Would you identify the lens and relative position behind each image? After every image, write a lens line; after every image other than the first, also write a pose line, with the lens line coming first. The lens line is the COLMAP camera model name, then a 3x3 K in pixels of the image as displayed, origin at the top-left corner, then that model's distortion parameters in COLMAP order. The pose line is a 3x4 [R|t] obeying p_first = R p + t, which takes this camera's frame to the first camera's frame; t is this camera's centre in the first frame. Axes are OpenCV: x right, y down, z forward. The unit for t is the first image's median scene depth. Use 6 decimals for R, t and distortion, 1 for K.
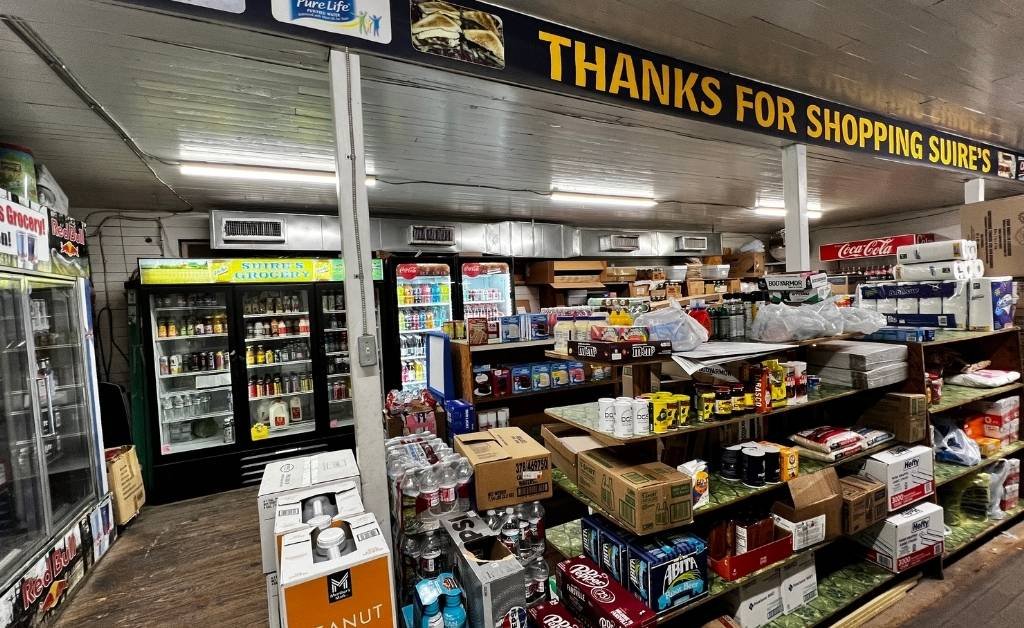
lens RADIAL K [[438.7, 0, 513.3], [0, 438.7, 314.3], [0, 0, 1]] dist [-0.004059, 0.000229]
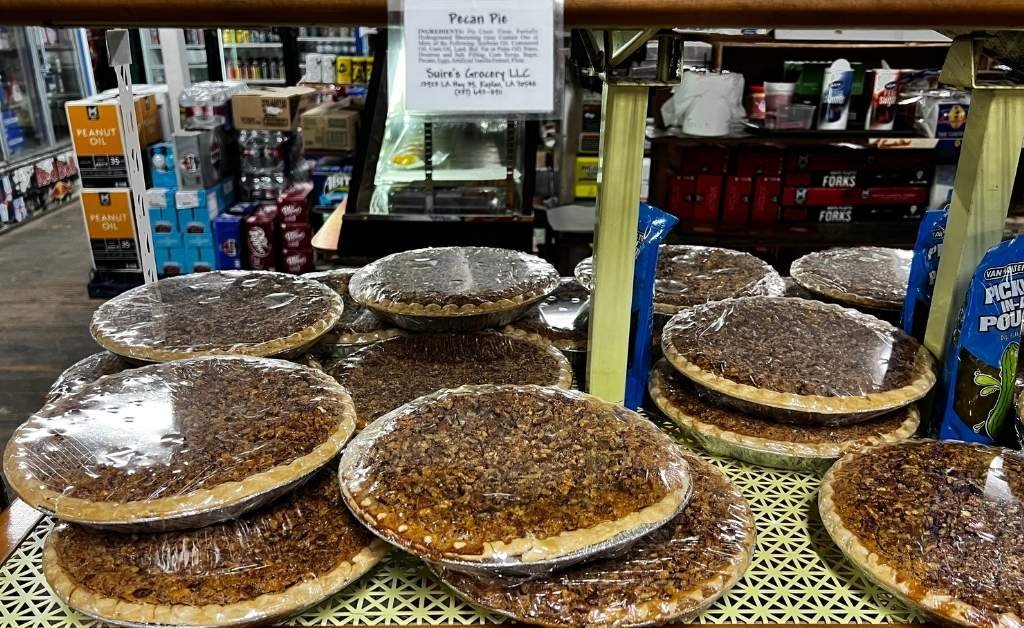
lens RADIAL K [[838.7, 0, 509.4], [0, 838.7, 315.9], [0, 0, 1]] dist [0.026638, -0.014104]
pose [[0.900303, 0.193486, -0.389894, 1.421162], [-0.053744, 0.938327, 0.341546, 0.033077], [0.431932, -0.286540, 0.855178, -0.826935]]
